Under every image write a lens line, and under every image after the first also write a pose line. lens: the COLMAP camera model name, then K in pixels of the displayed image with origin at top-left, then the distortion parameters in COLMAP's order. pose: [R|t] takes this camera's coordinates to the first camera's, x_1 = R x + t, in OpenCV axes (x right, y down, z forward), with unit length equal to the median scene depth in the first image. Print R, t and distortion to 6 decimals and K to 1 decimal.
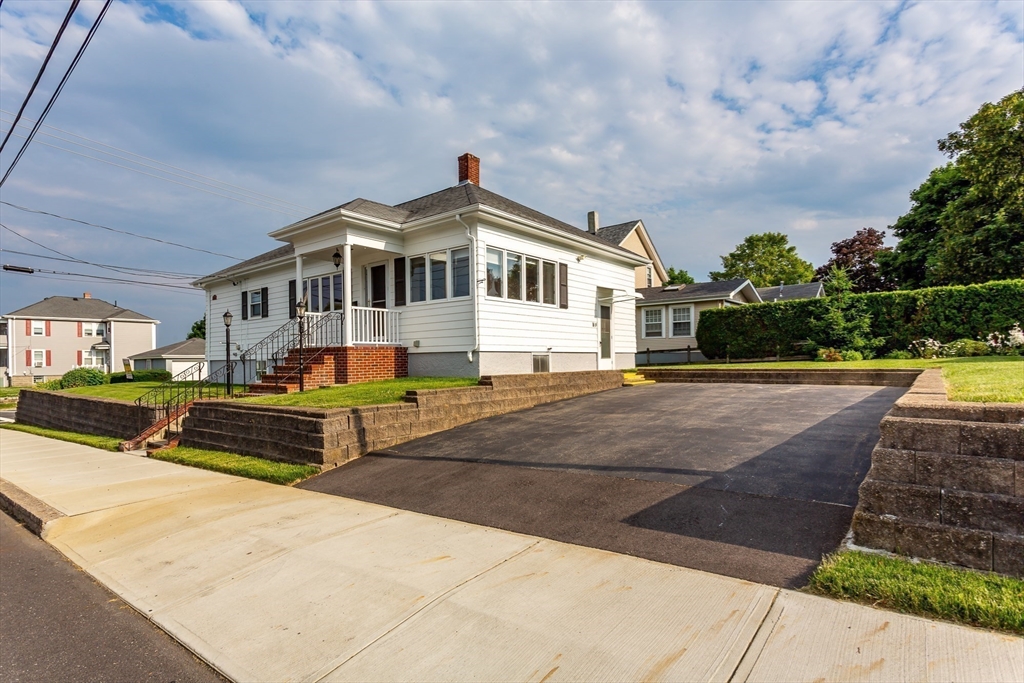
lens RADIAL K [[517.0, 0, 511.3], [0, 517.0, 366.5], [0, 0, 1]] dist [-0.007166, 0.003124]
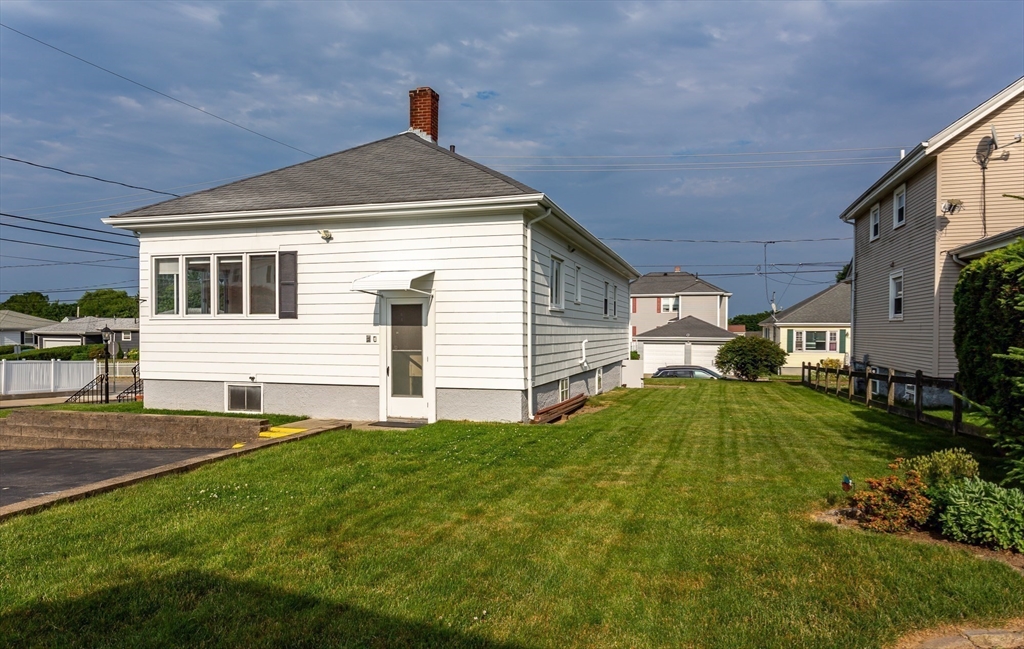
lens RADIAL K [[688.0, 0, 517.6], [0, 688.0, 331.9], [0, 0, 1]] dist [-0.008467, -0.002155]
pose [[0.385764, 0.015445, -0.922468, 0.871792], [-0.017791, 0.999798, 0.009300, -0.090954], [0.922426, 0.012824, 0.385961, 0.781535]]
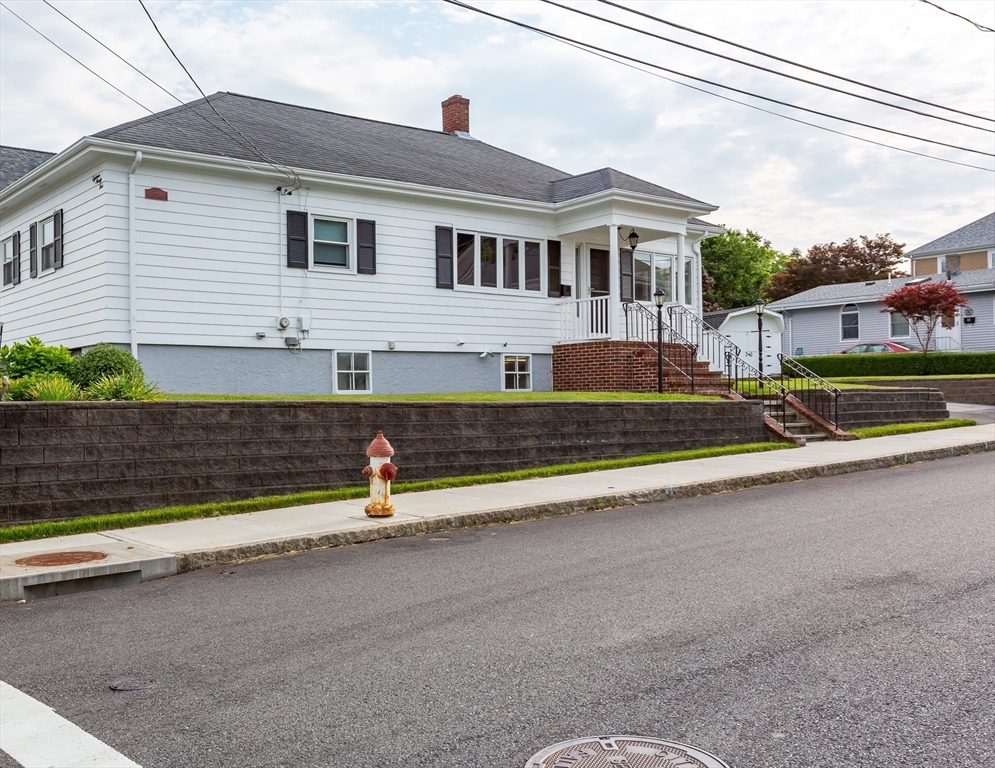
lens RADIAL K [[1018.7, 0, 425.2], [0, 1018.7, 388.5], [0, 0, 1]] dist [0.013675, 0.000000]
pose [[0.247270, 0.027177, 0.968565, -1.559489], [0.020771, 0.999228, -0.033340, 0.065176], [-0.968724, 0.028362, 0.246514, 0.703922]]
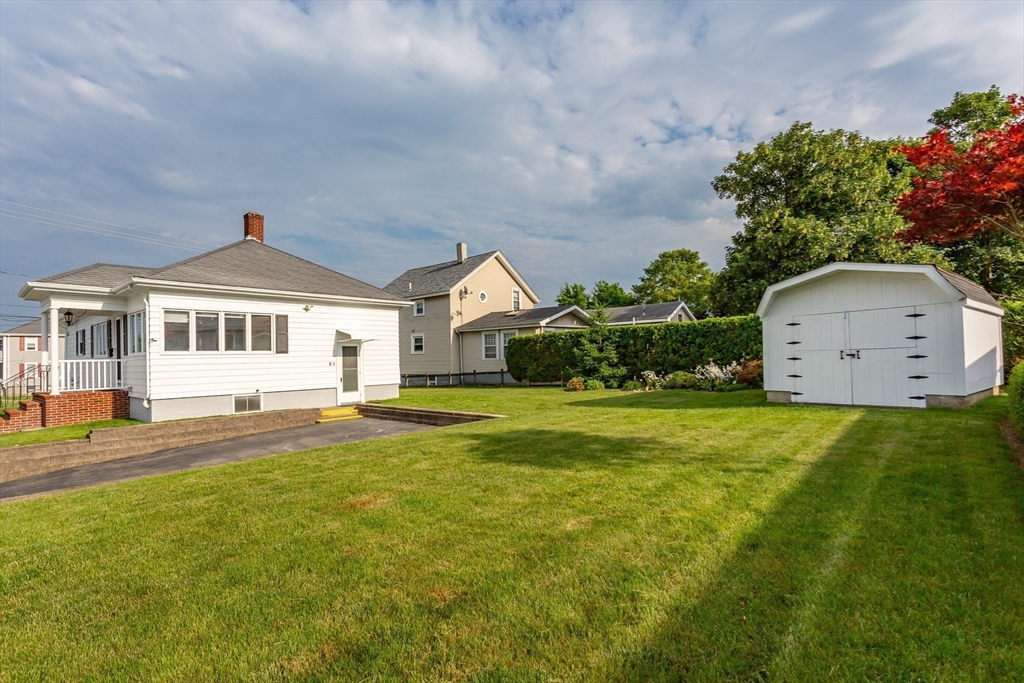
lens RADIAL K [[481.1, 0, 511.8], [0, 481.1, 348.2], [0, 0, 1]] dist [-0.003129, 0.000825]
pose [[0.999248, -0.009941, -0.037470, 0.549426], [0.008804, 0.999499, -0.030389, -0.072899], [0.037753, 0.030037, 0.998836, -0.043233]]
